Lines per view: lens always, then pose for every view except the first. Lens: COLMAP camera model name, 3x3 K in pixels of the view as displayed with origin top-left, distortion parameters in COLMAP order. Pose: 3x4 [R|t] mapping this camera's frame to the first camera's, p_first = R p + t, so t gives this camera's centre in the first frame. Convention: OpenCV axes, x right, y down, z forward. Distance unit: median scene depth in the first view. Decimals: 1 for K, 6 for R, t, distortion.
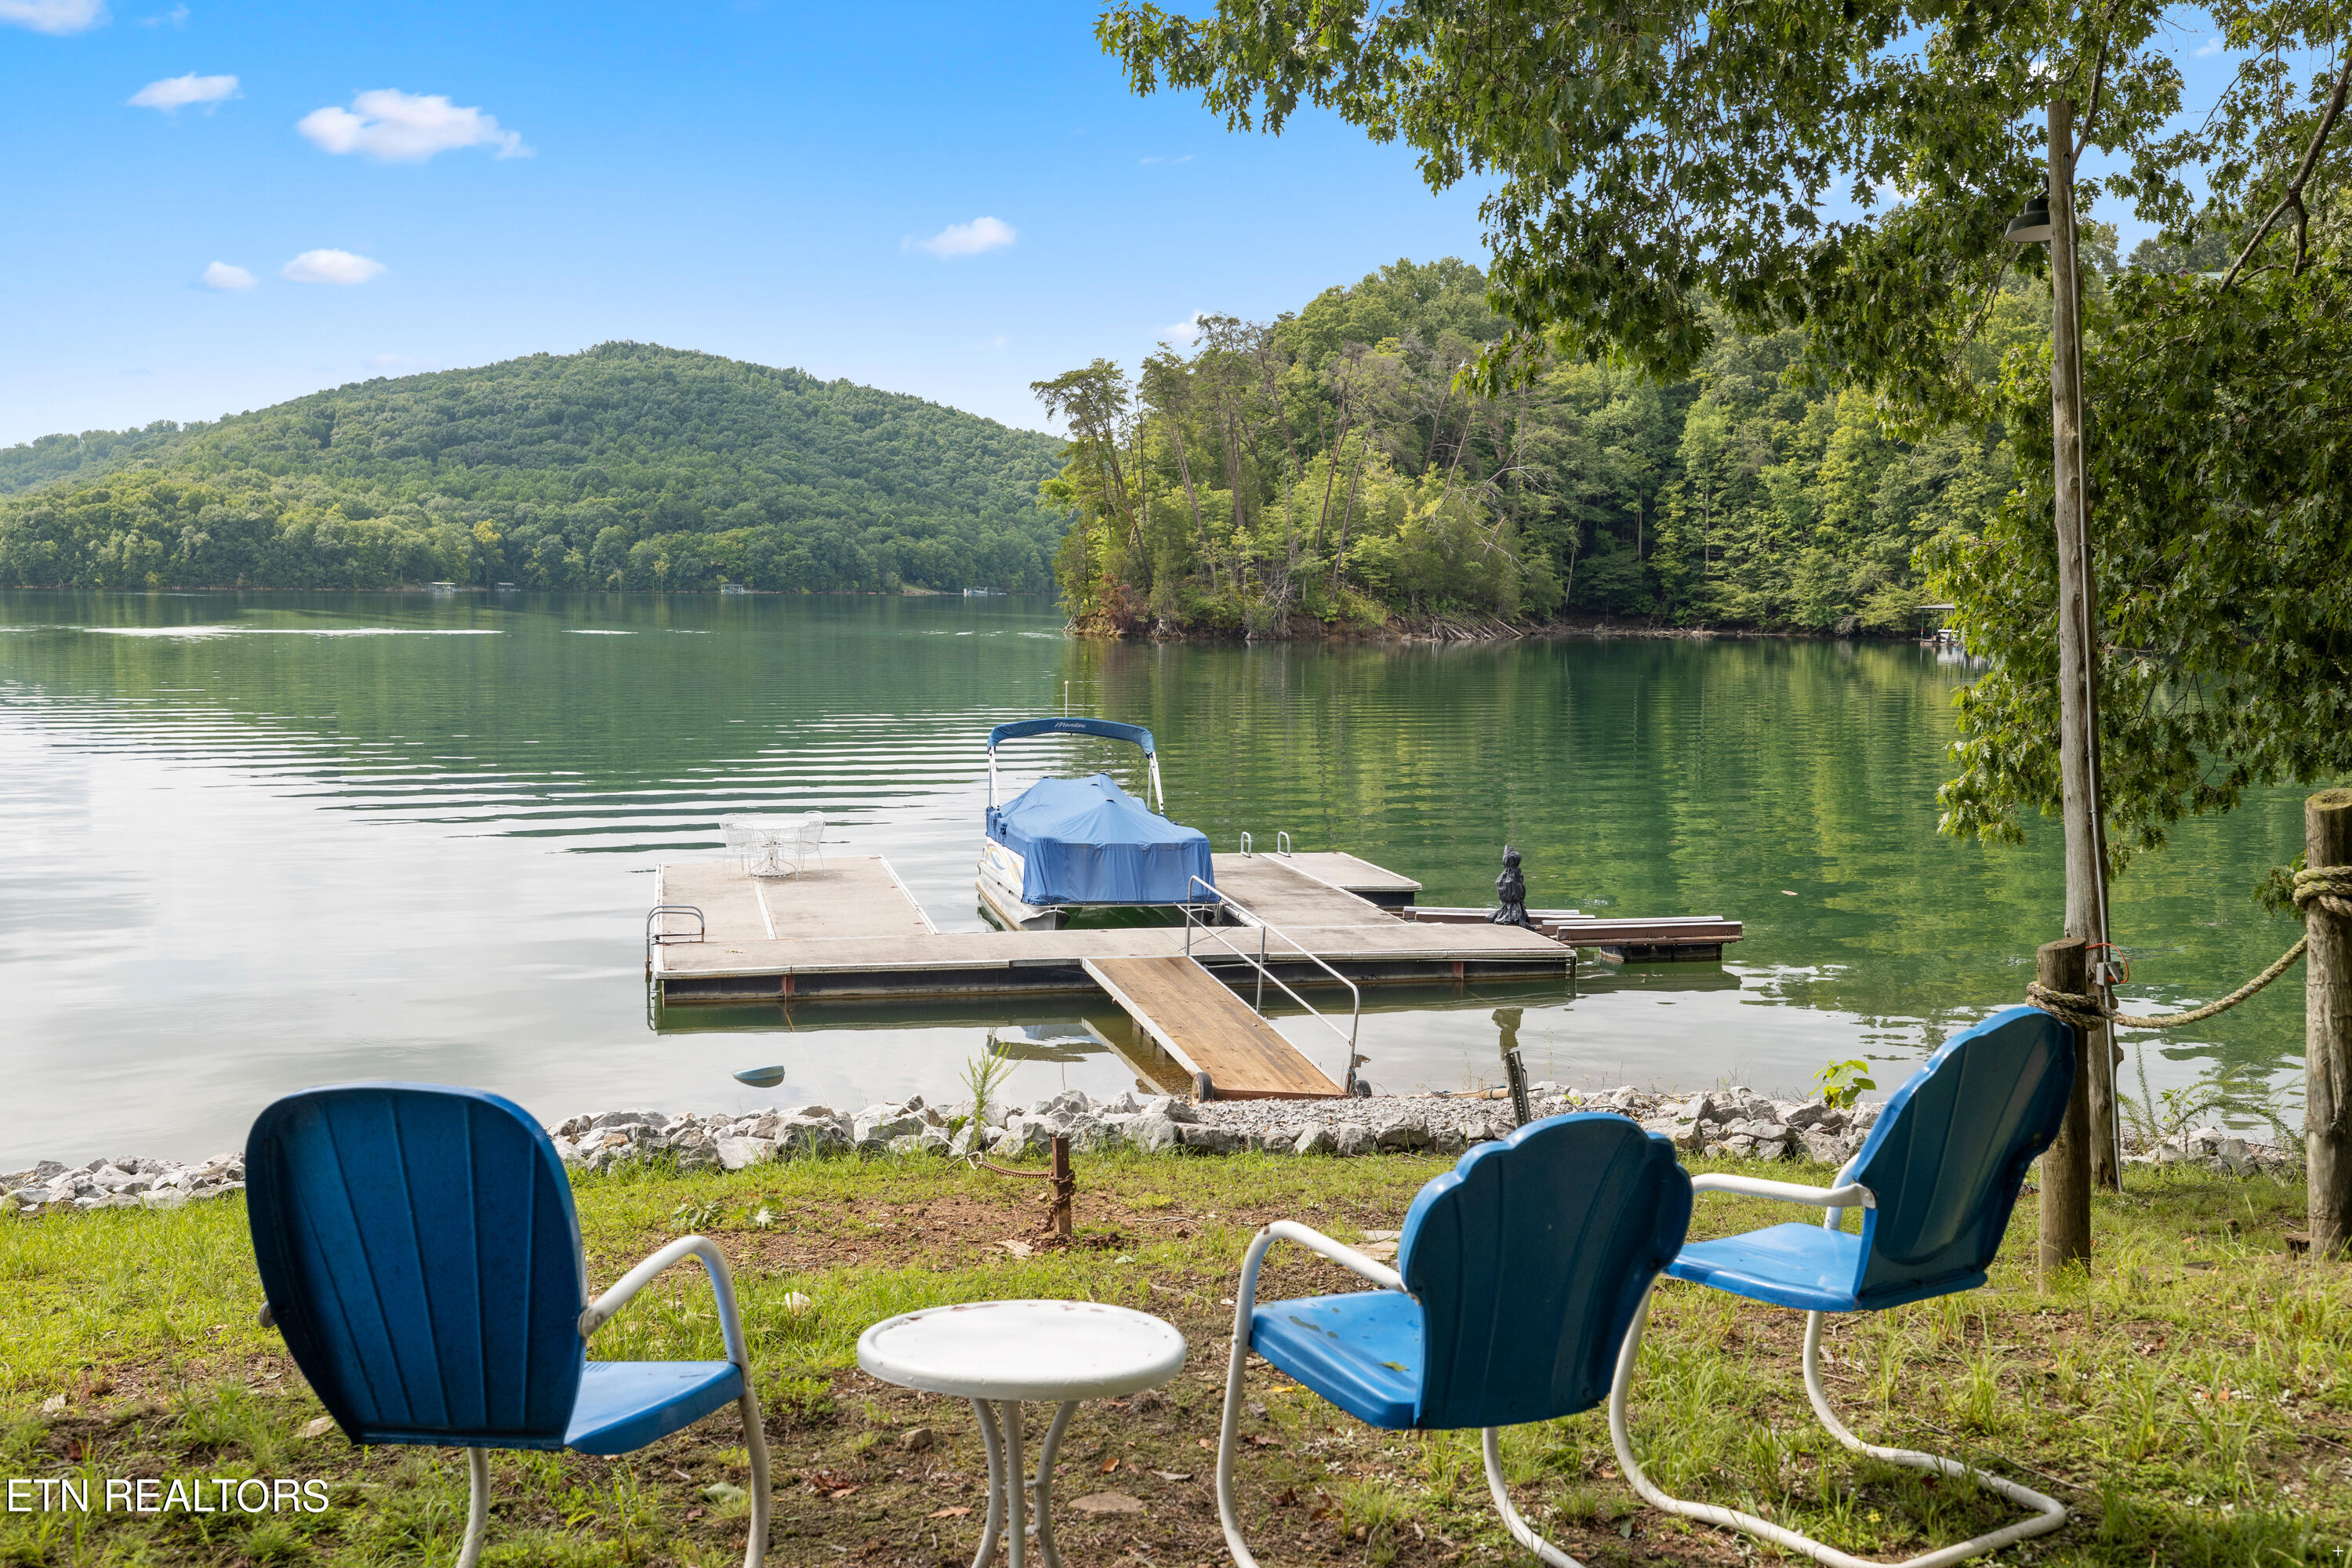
lens RADIAL K [[2348.9, 0, 1176.0], [0, 2348.9, 784.0], [0, 0, 1]] dist [-0.000778, -0.003551]
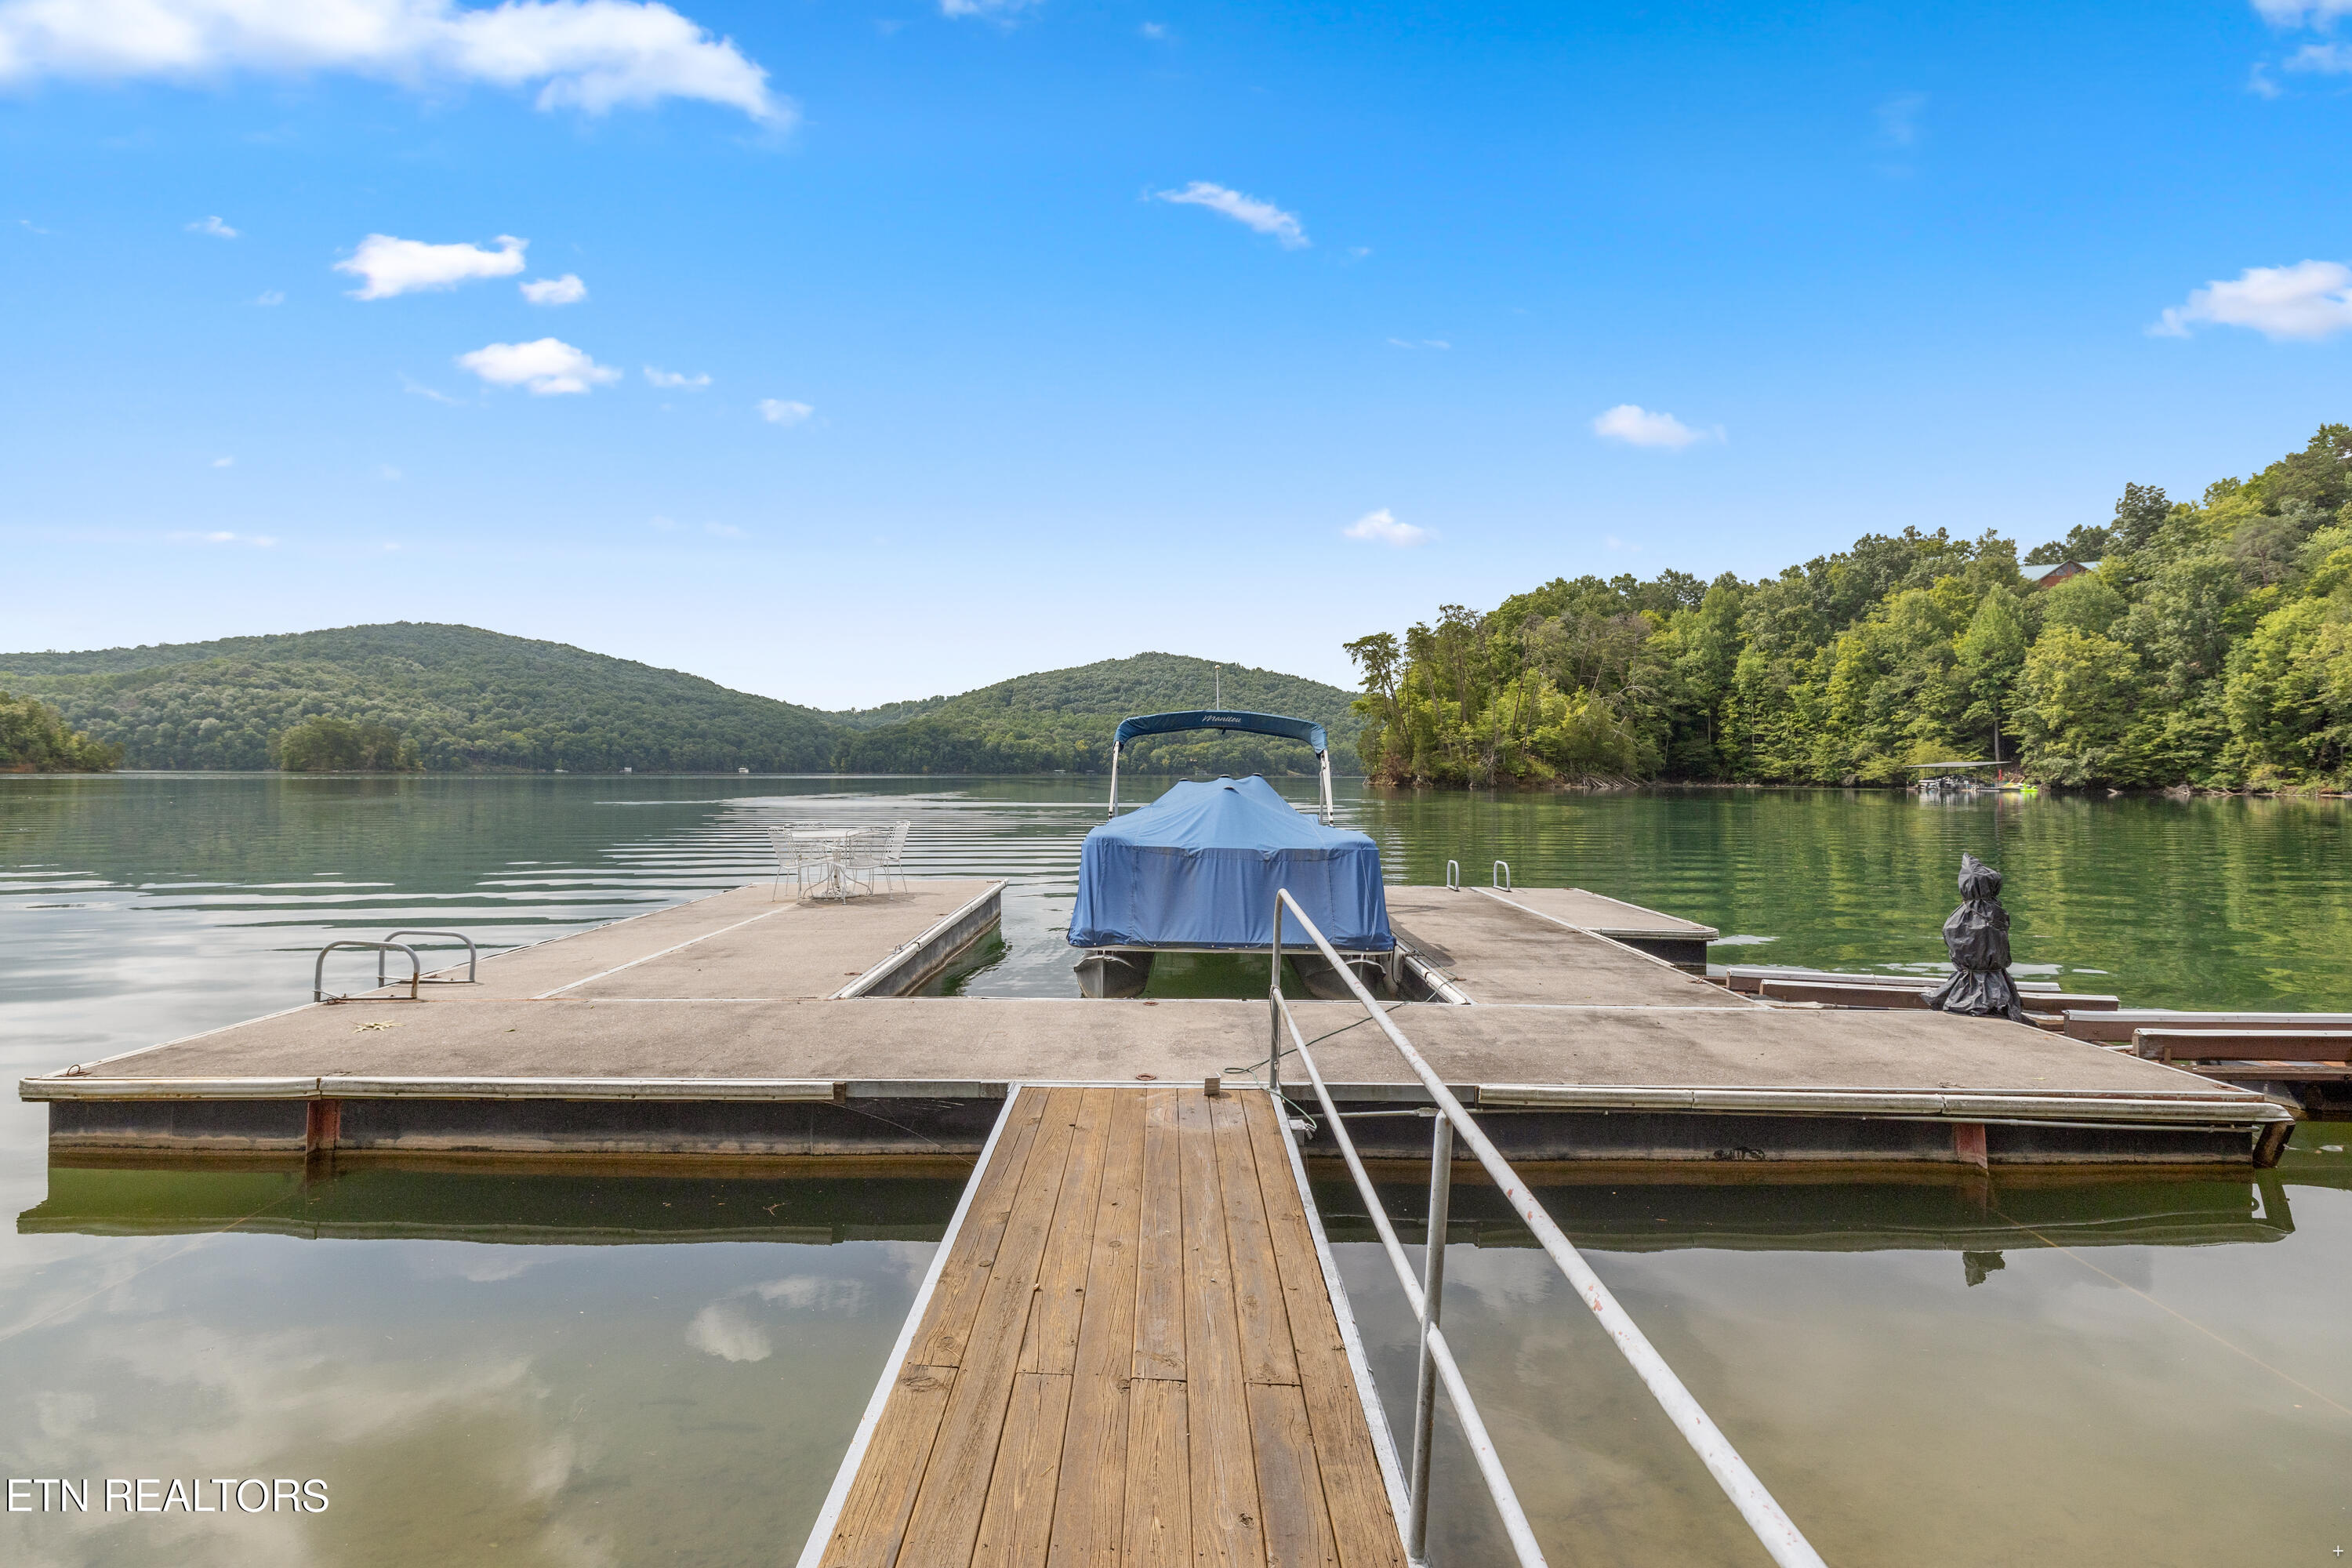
lens RADIAL K [[1112.3, 0, 1168.9], [0, 1112.3, 769.7], [0, 0, 1]] dist [-0.004404, 0.000324]
pose [[0.972220, -0.007352, -0.233953, 0.005807], [-0.015526, 0.995280, -0.095796, 0.006535], [0.233553, 0.096767, 0.967517, 0.141798]]
